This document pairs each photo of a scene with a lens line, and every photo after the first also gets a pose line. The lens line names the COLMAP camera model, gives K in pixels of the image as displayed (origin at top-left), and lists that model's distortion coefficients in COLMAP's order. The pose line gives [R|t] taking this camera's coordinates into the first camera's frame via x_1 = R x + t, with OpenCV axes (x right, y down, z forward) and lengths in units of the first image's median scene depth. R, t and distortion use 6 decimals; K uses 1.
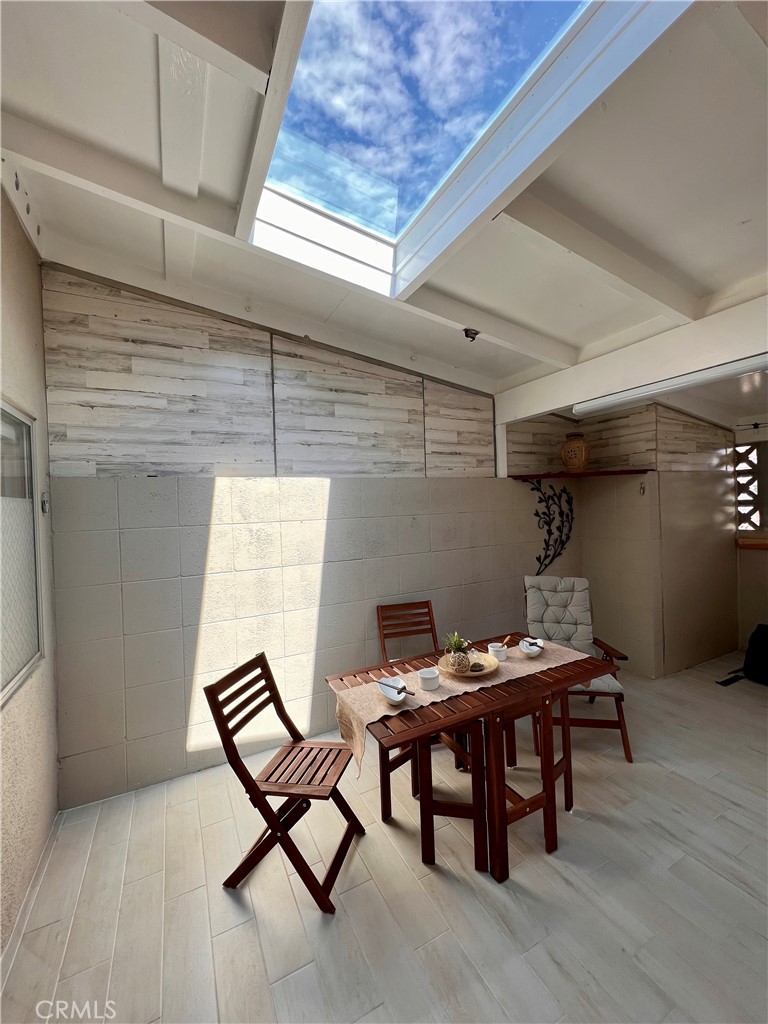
lens RADIAL K [[408.3, 0, 382.0], [0, 408.3, 511.0], [0, 0, 1]] dist [-0.001211, 0.000094]
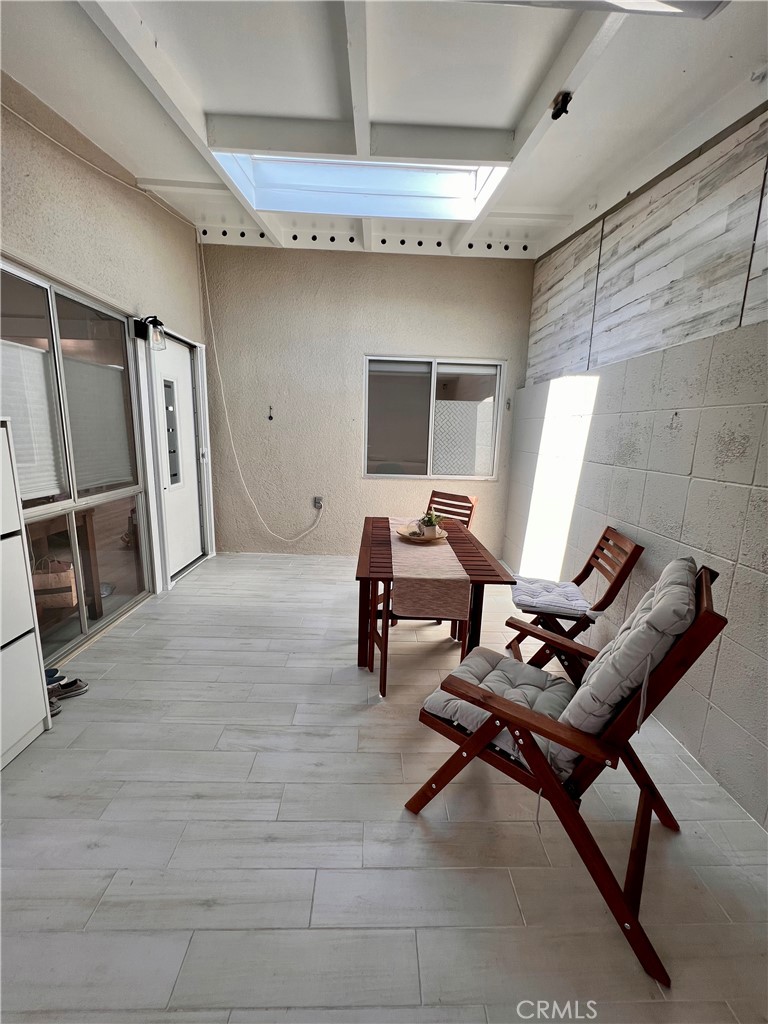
lens RADIAL K [[408.3, 0, 389.2], [0, 408.3, 507.4], [0, 0, 1]] dist [-0.001211, 0.000094]
pose [[-0.426638, 0.188267, -0.884610, 1.386547], [-0.029133, 0.974726, 0.221496, 0.052766], [0.903953, 0.120270, -0.410371, 1.507396]]
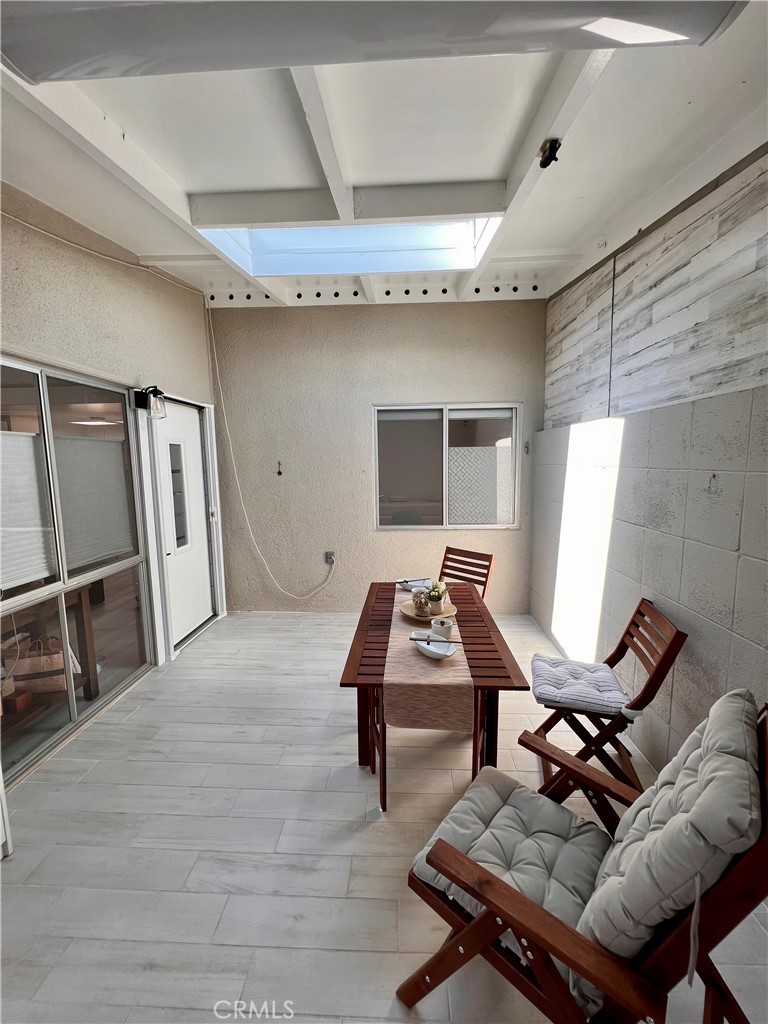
lens RADIAL K [[408.3, 0, 388.9], [0, 408.3, 507.4], [0, 0, 1]] dist [-0.001211, 0.000094]
pose [[-0.489156, 0.140757, -0.860764, 1.227285], [0.016835, 0.988232, 0.152034, -0.048264], [0.872034, 0.059878, -0.485769, 1.531803]]
